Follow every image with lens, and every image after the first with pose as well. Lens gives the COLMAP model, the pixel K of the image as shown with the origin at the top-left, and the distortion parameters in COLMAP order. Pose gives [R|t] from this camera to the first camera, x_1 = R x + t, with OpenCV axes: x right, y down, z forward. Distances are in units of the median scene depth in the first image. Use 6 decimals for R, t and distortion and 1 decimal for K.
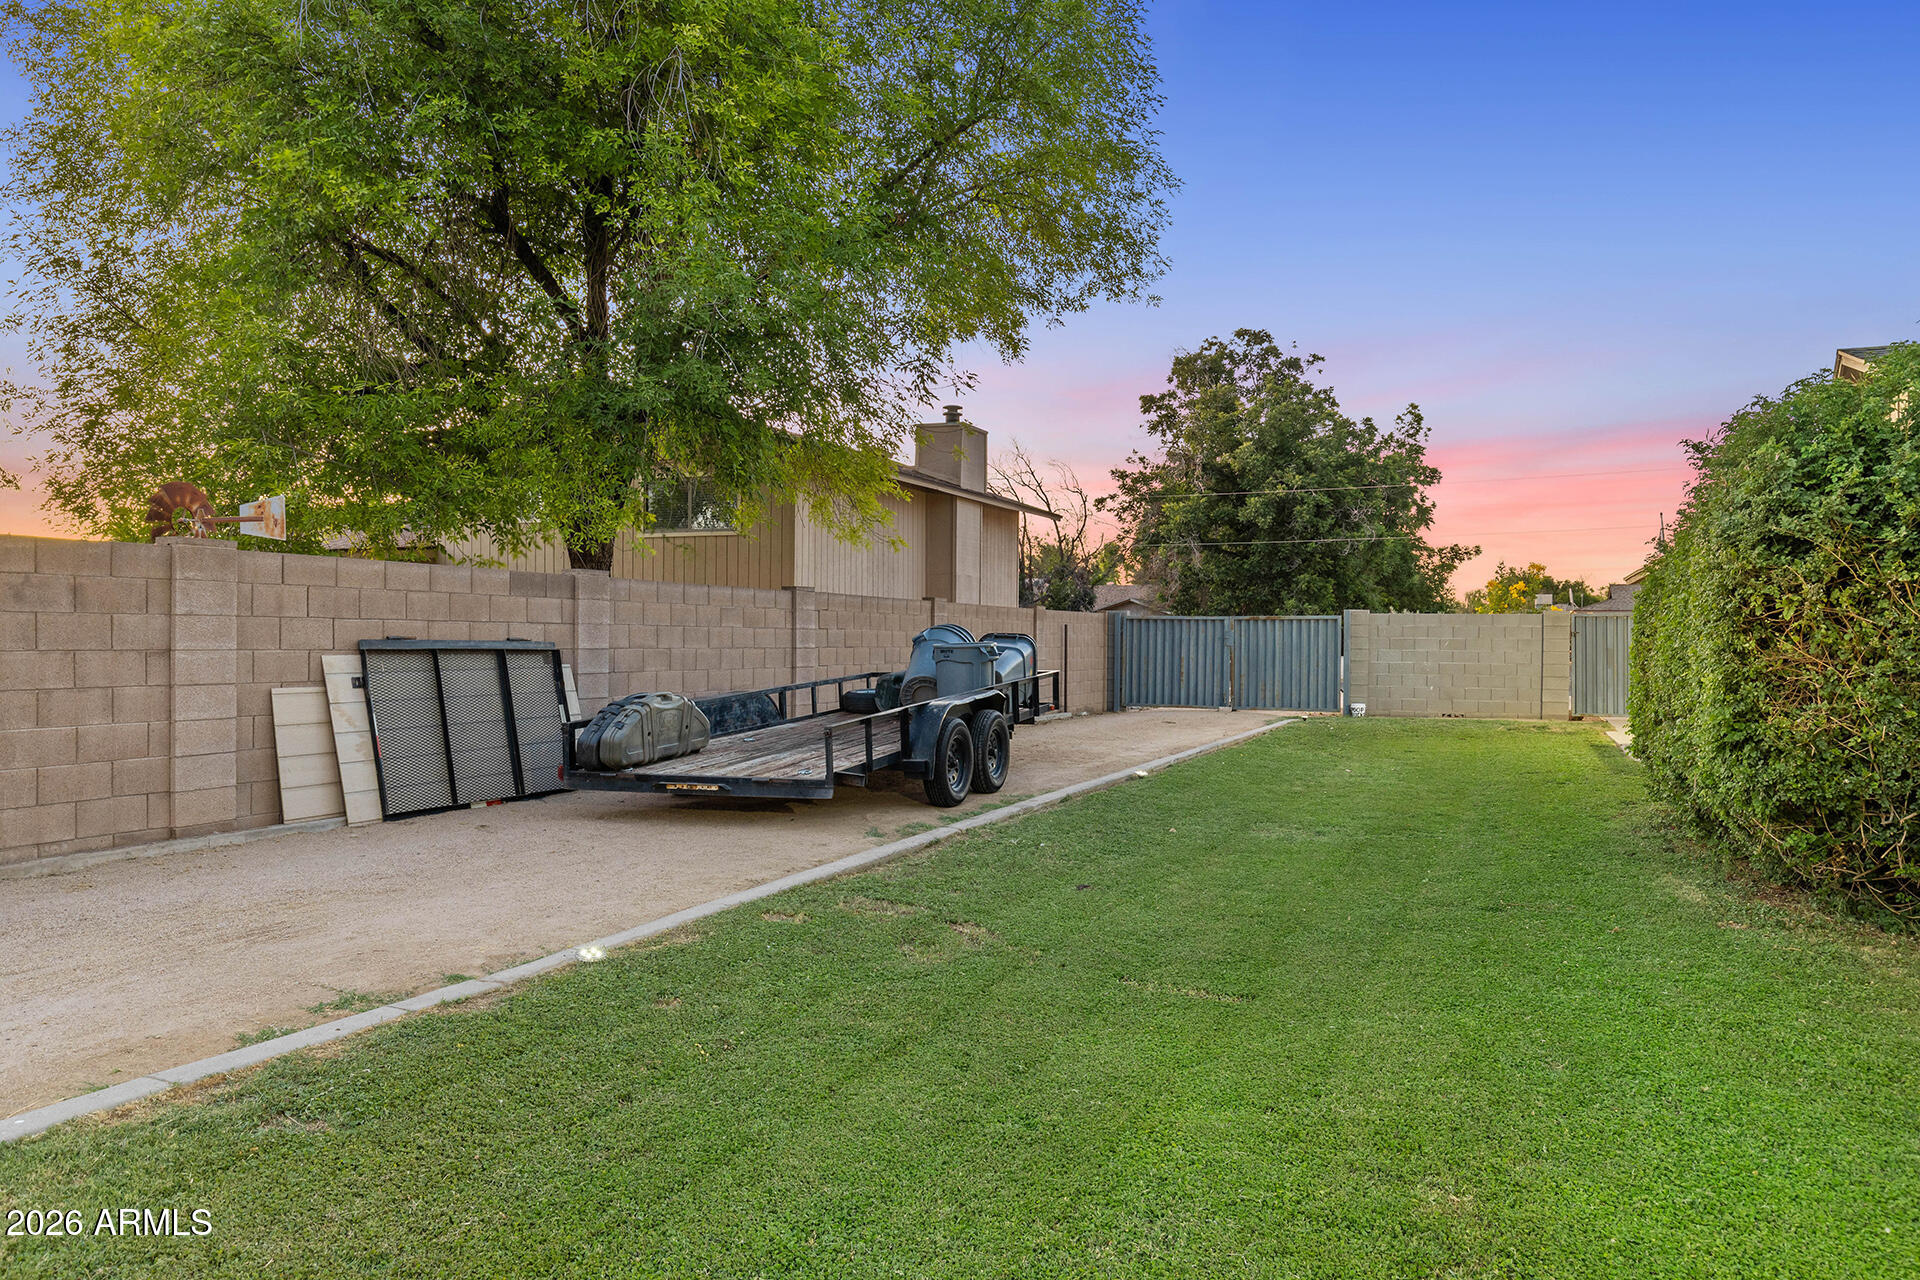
lens RADIAL K [[1326.3, 0, 960.5], [0, 1326.3, 637.7], [0, 0, 1]] dist [-0.000951, 0.000197]
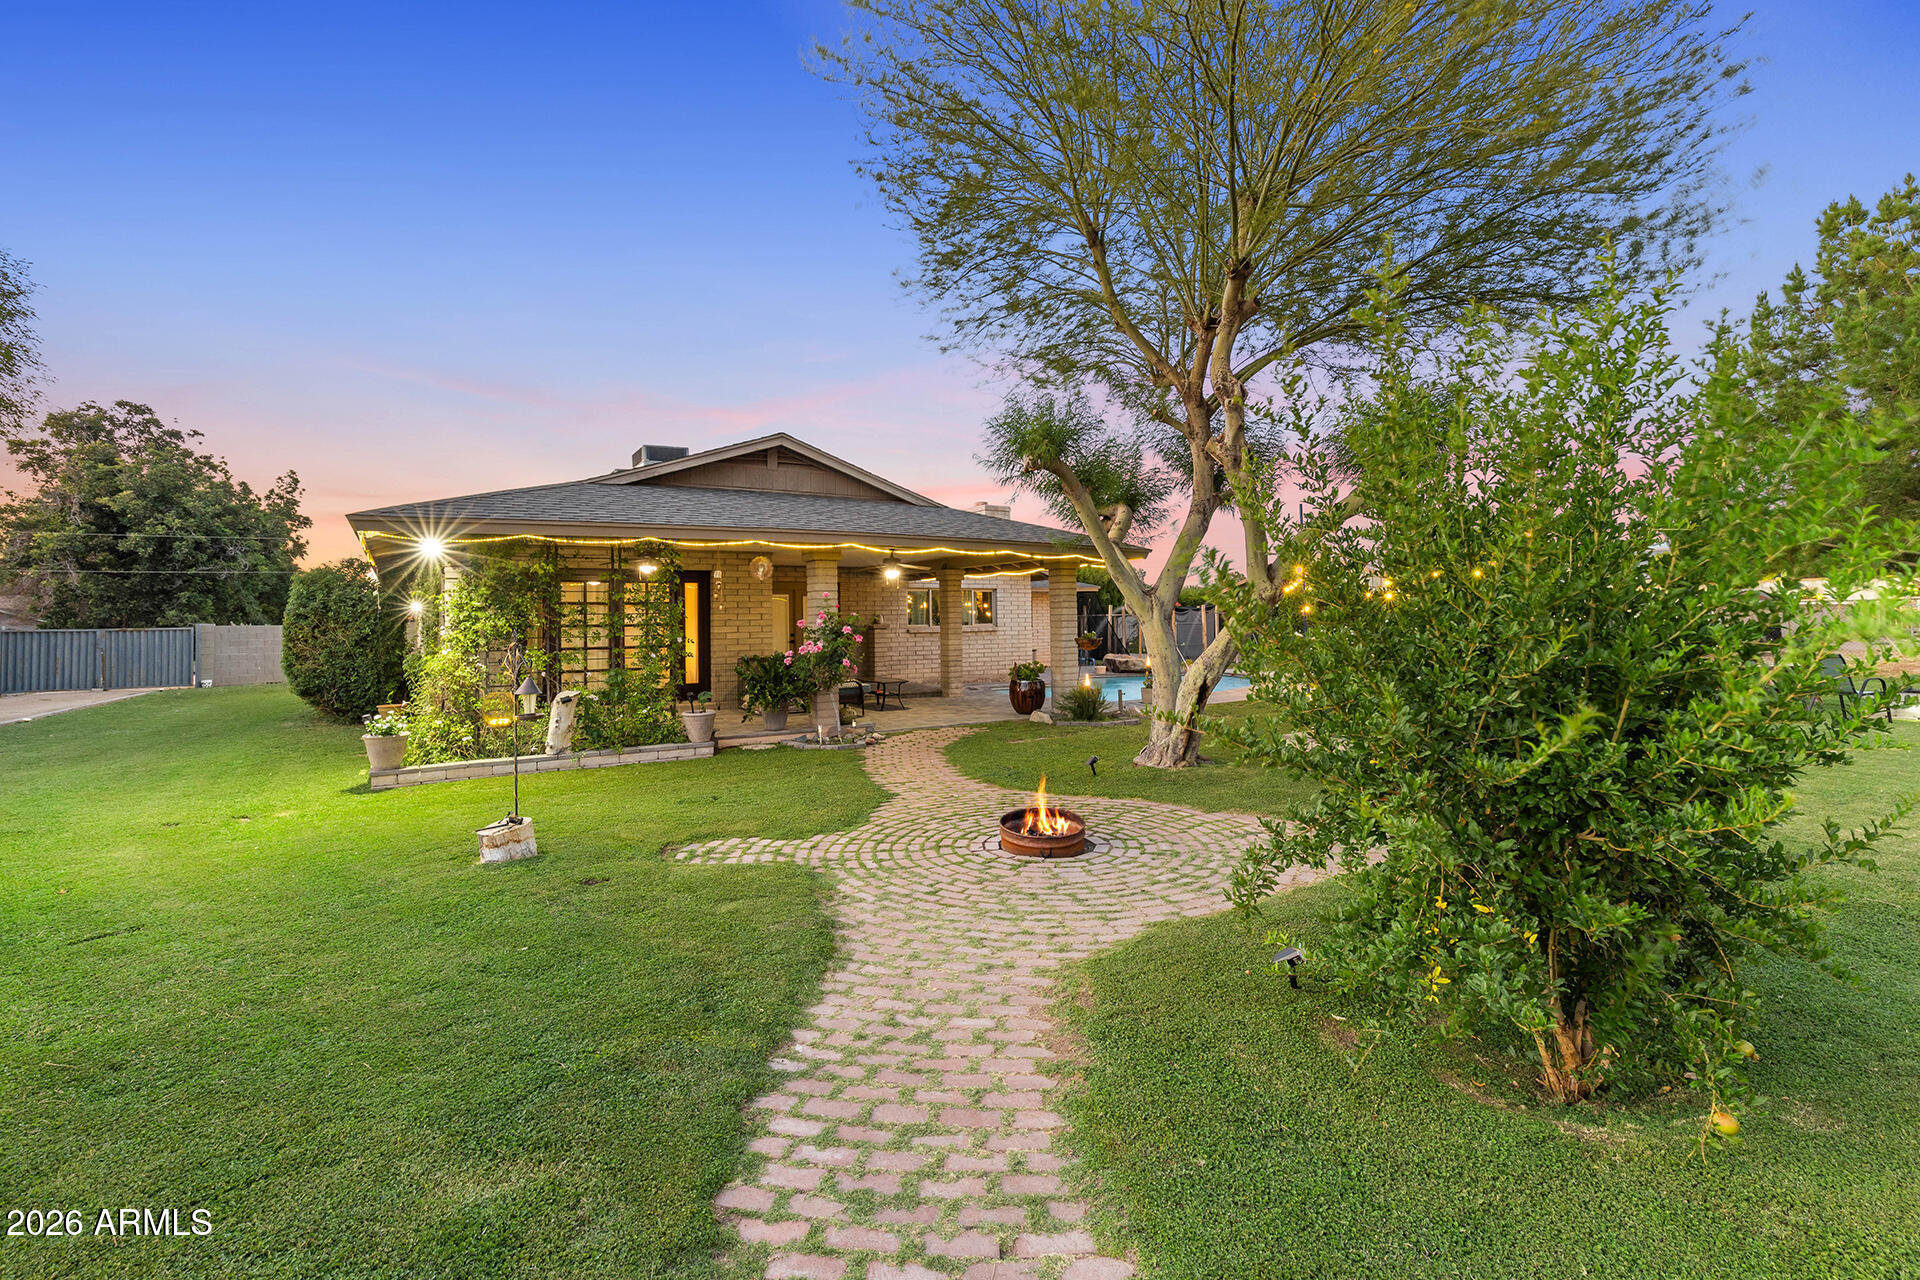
lens RADIAL K [[876.4, 0, 952.0], [0, 876.4, 603.1], [0, 0, 1]] dist [0.005996, 0.000329]
pose [[0.574955, 0.004446, 0.818173, -0.026100], [0.020451, 0.999595, -0.019803, -0.002242], [-0.817930, 0.028118, 0.574631, -0.155615]]
